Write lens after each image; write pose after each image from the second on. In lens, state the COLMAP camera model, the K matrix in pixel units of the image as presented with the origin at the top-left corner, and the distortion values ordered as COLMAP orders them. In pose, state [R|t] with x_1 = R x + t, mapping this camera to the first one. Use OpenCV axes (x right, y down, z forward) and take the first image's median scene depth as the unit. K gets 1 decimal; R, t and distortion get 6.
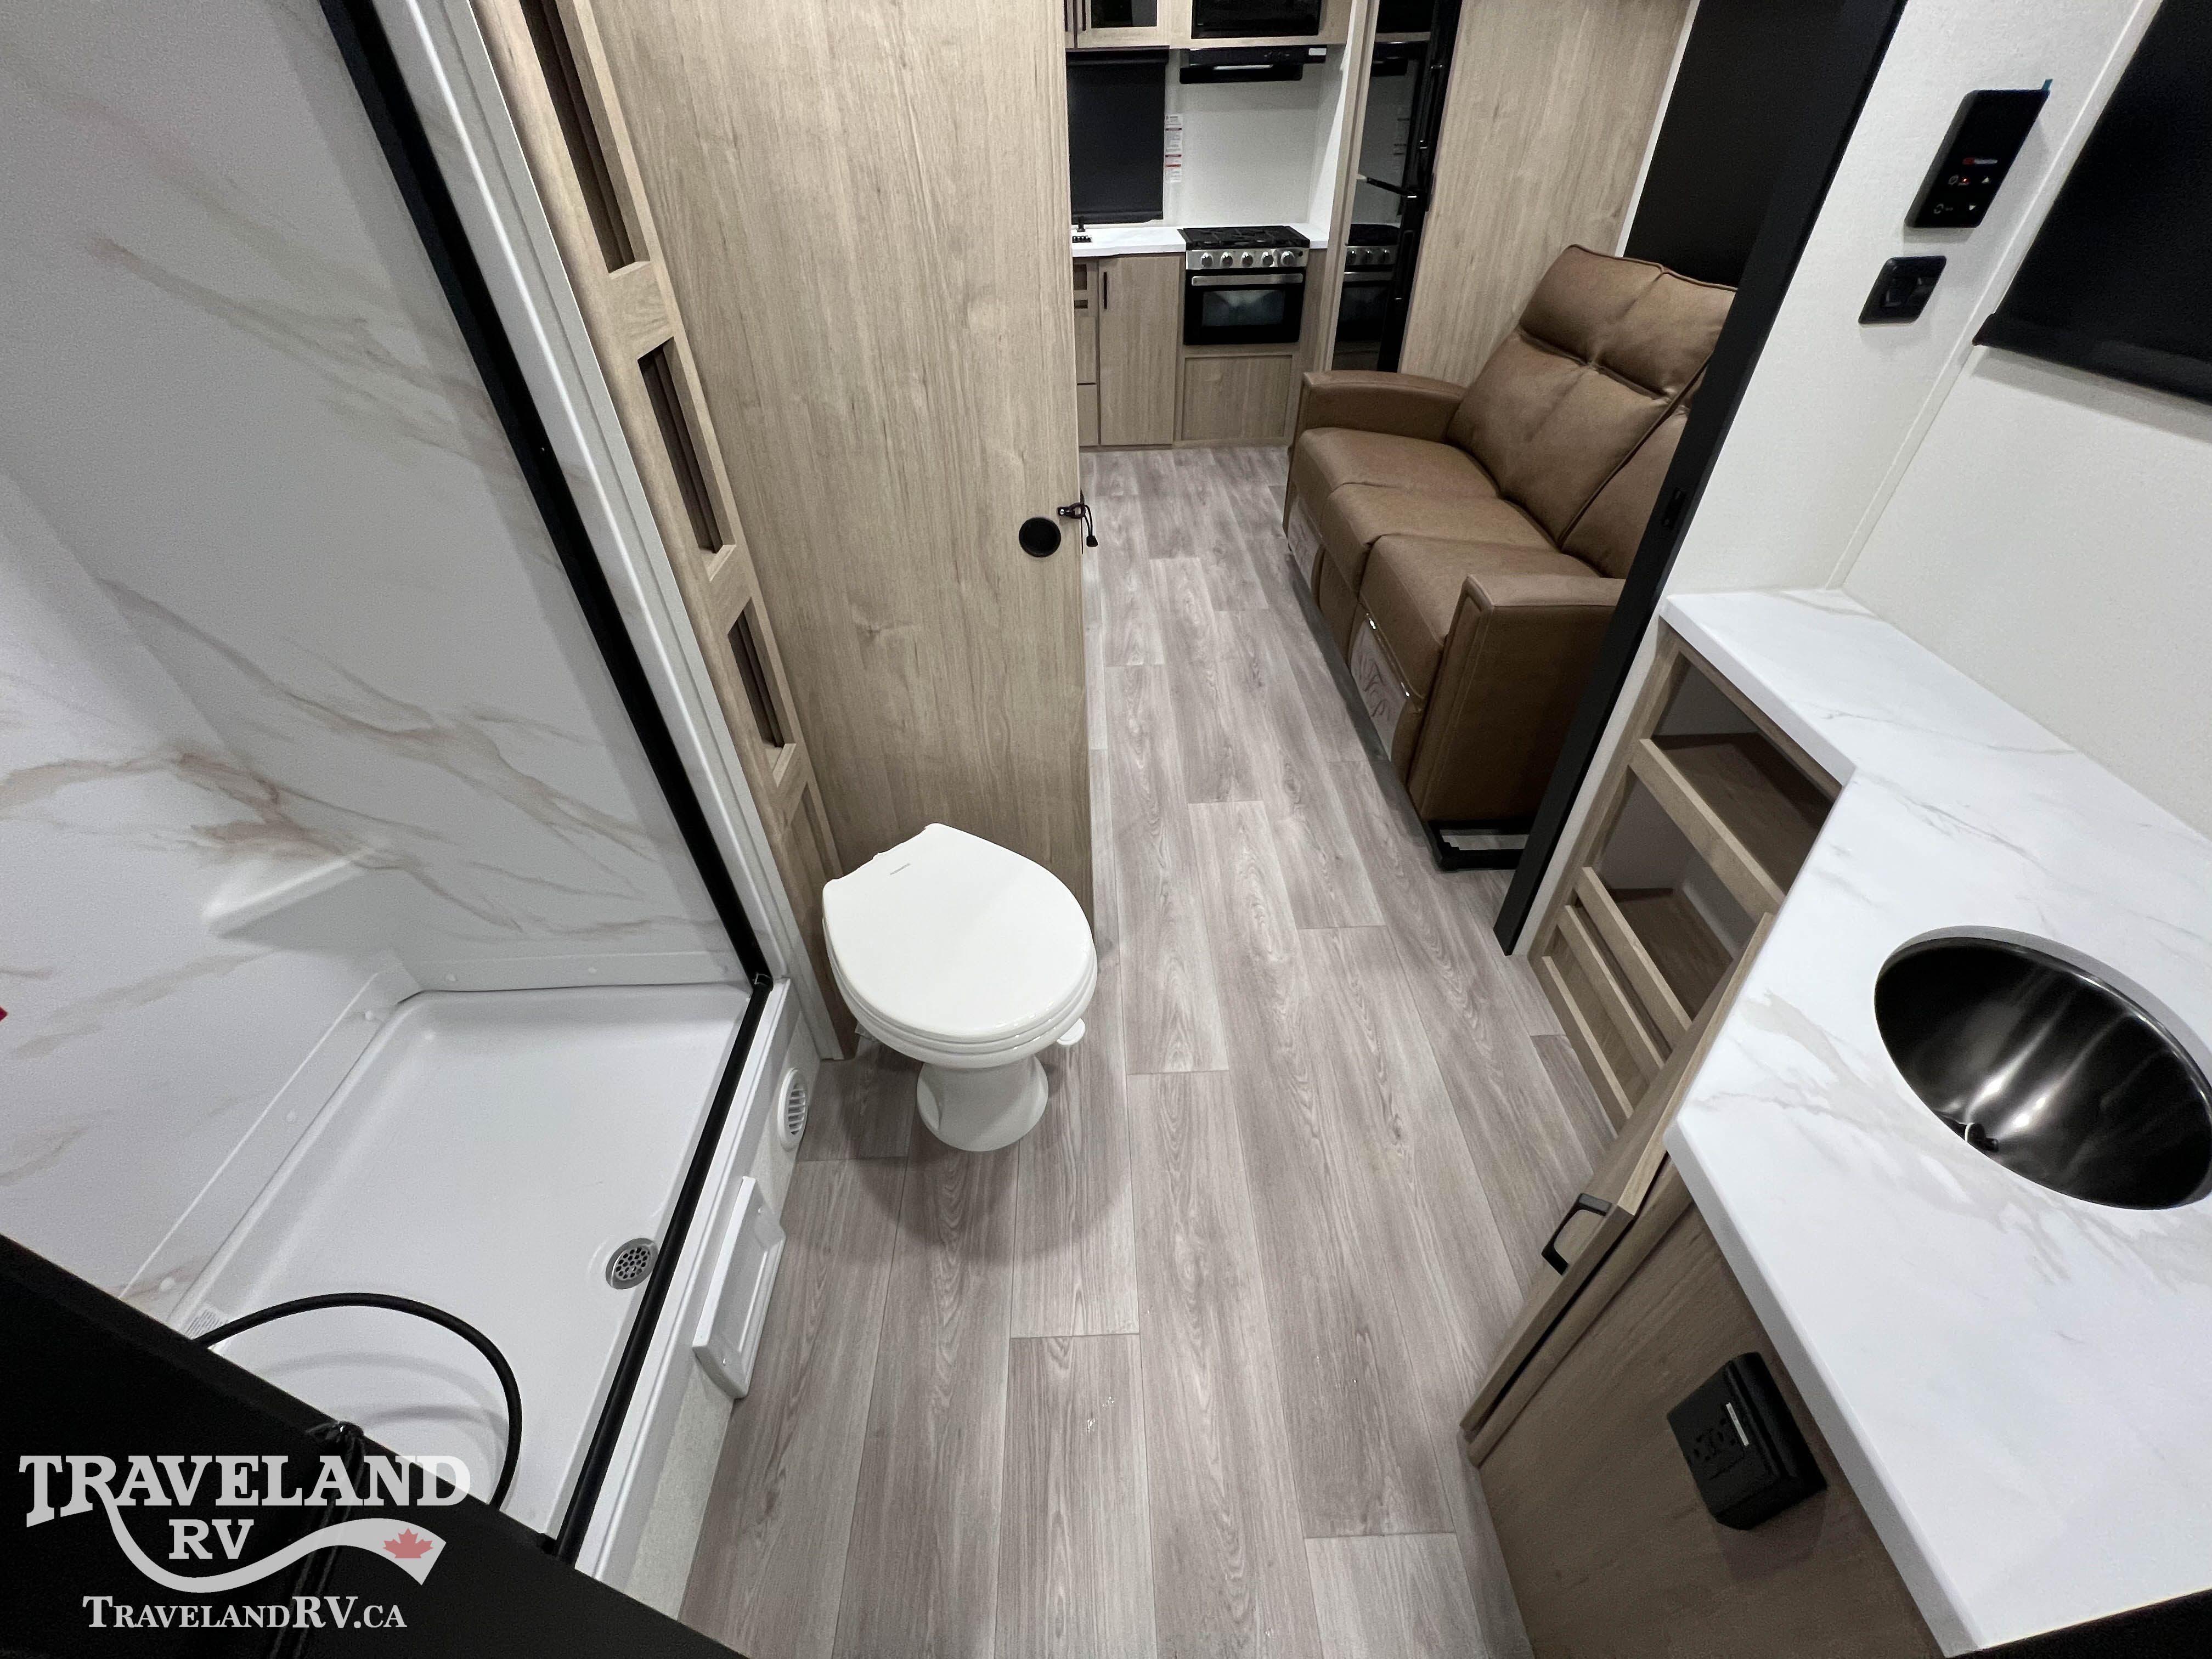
lens RADIAL K [[884.5, 0, 1098.7], [0, 884.5, 825.0], [0, 0, 1]] dist [-0.001309, 0.000243]
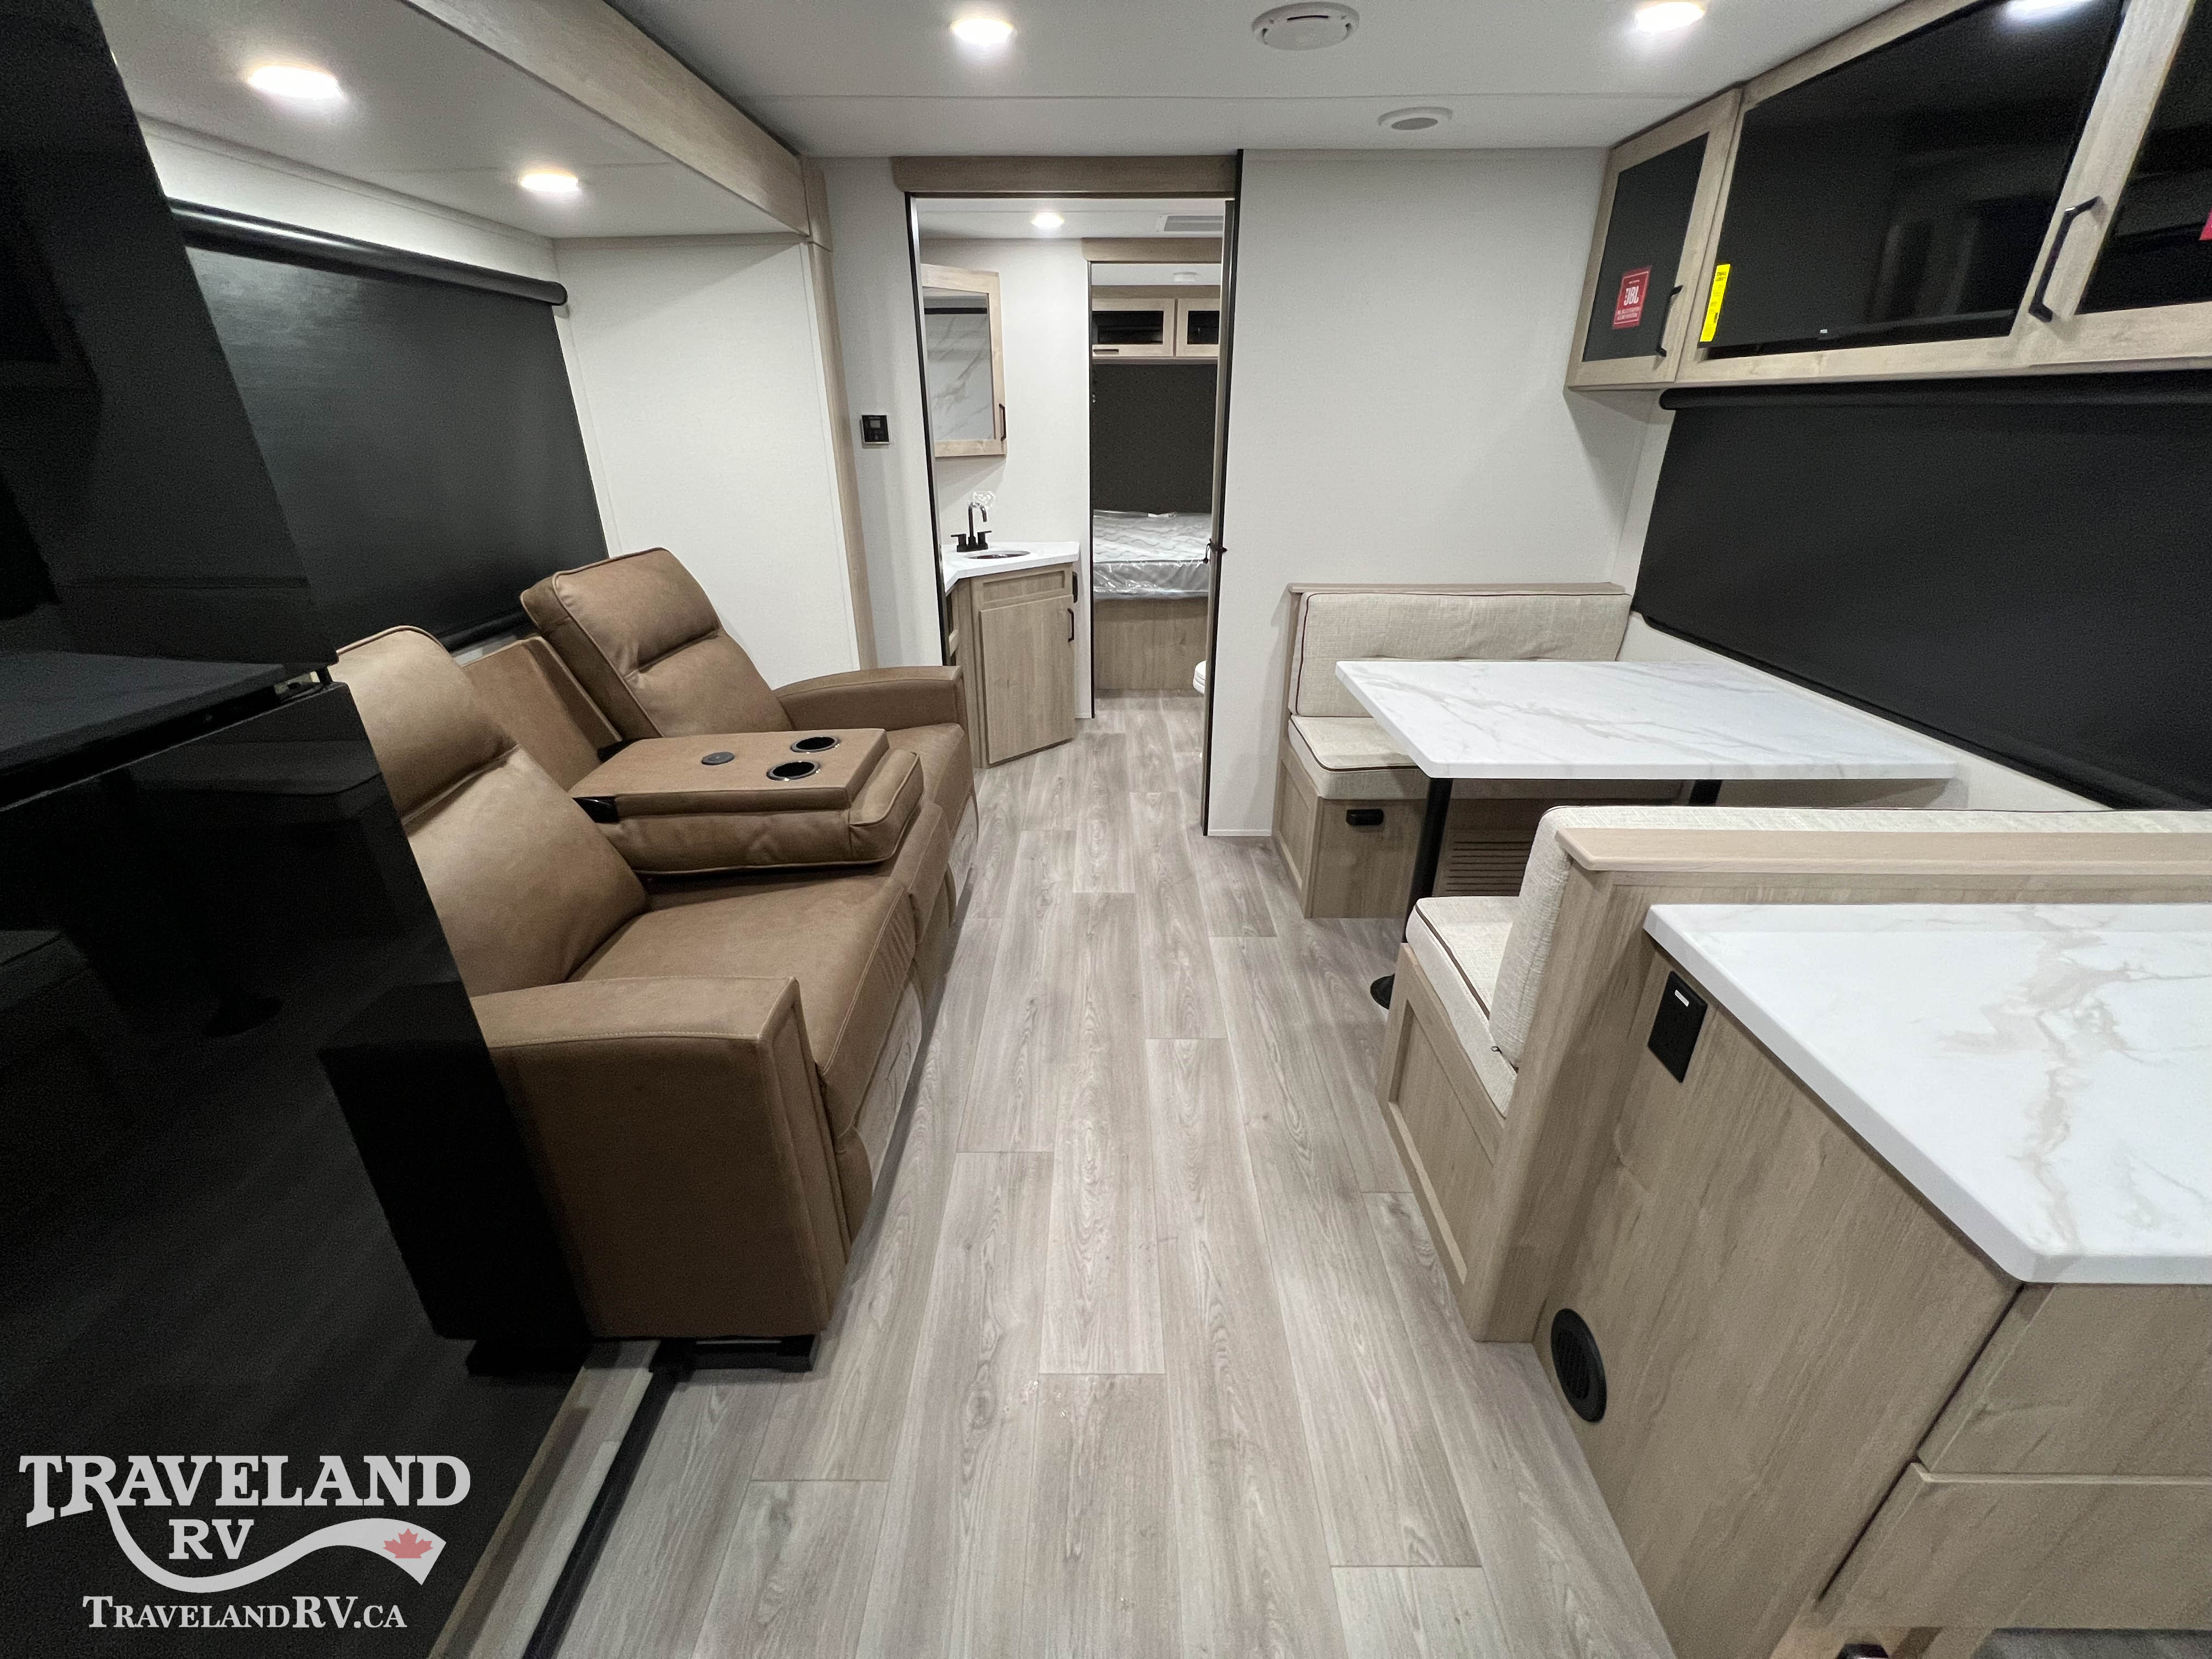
lens RADIAL K [[884.5, 0, 1101.4], [0, 884.5, 825.4], [0, 0, 1]] dist [-0.001309, 0.000243]
pose [[-0.999134, 0.017110, 0.037935, 0.143941], [0.041615, 0.413885, 0.909377, -1.657672], [-0.000141, 0.910168, -0.414239, 2.034134]]
